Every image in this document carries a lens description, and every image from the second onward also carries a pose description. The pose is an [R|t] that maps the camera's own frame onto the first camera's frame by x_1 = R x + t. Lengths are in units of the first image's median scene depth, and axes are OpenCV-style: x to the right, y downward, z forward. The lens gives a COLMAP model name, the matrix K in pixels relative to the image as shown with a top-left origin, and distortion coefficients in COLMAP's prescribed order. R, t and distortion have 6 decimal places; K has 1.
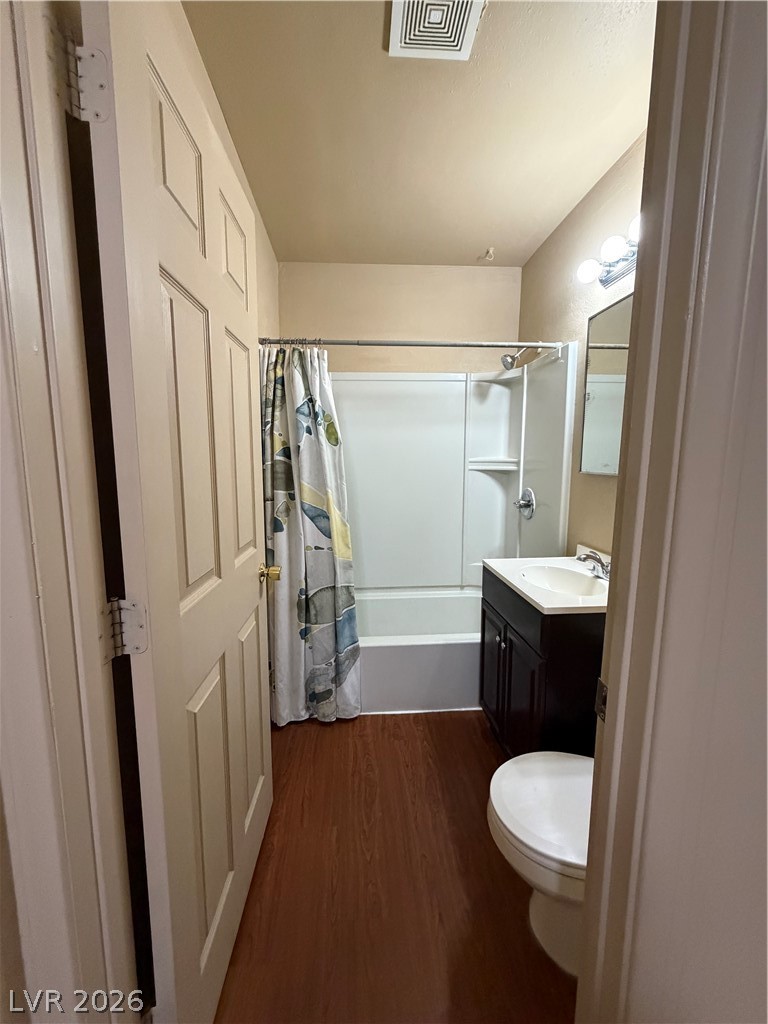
lens RADIAL K [[406.6, 0, 384.0], [0, 406.6, 512.0], [0, 0, 1]] dist [-0.001713, -0.000161]
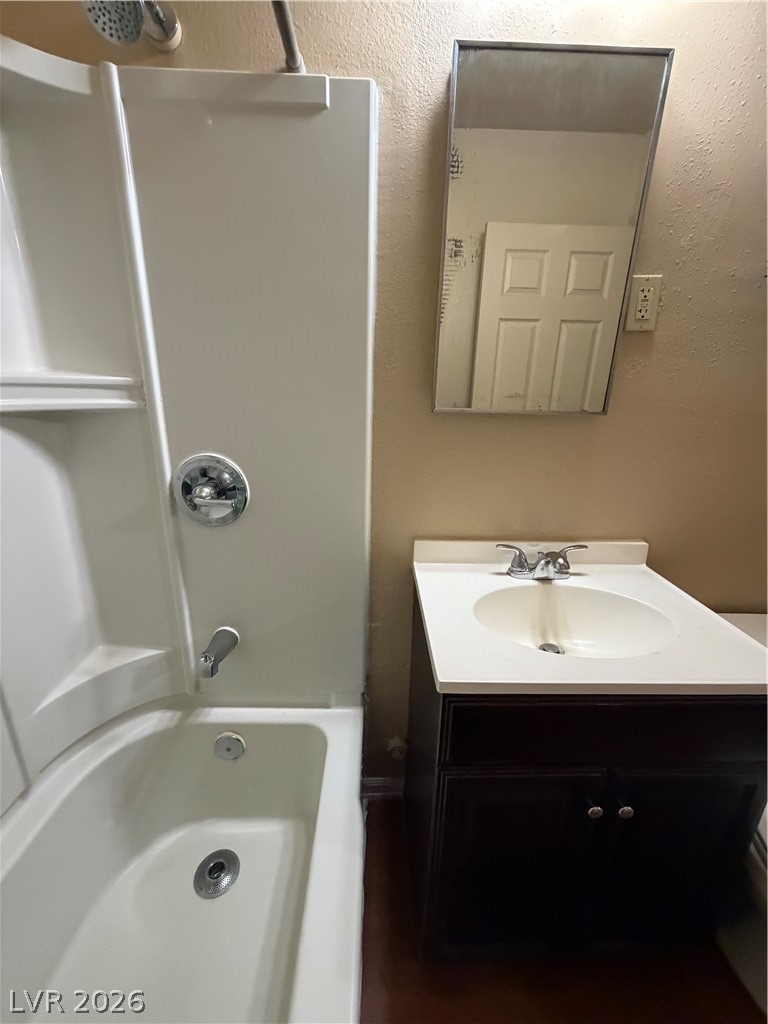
lens RADIAL K [[406.6, 0, 384.0], [0, 406.6, 512.0], [0, 0, 1]] dist [-0.001713, -0.000161]
pose [[0.056461, -0.287453, 0.956129, -0.046560], [0.106383, 0.953937, 0.280512, -0.119316], [-0.992721, 0.085878, 0.084441, 0.983683]]
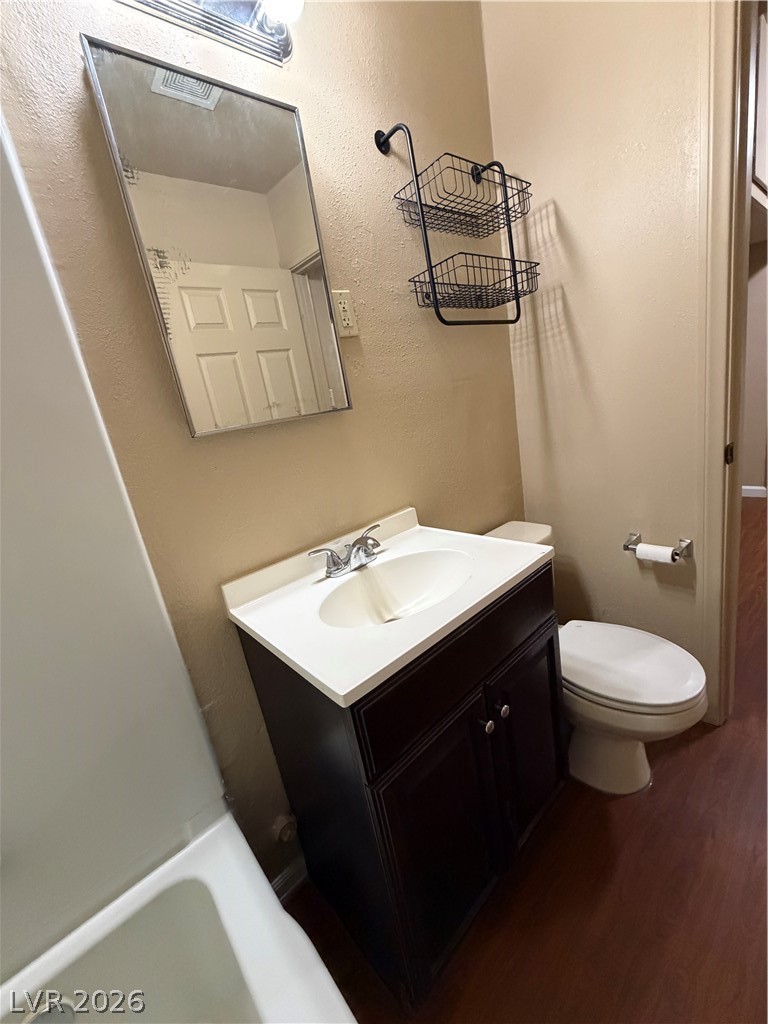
lens RADIAL K [[406.6, 0, 384.0], [0, 406.6, 512.0], [0, 0, 1]] dist [-0.001713, -0.000161]
pose [[-0.586720, -0.096247, 0.804050, -0.012543], [0.277285, 0.909011, 0.311147, -0.097165], [-0.760837, 0.405507, -0.506647, 1.054568]]
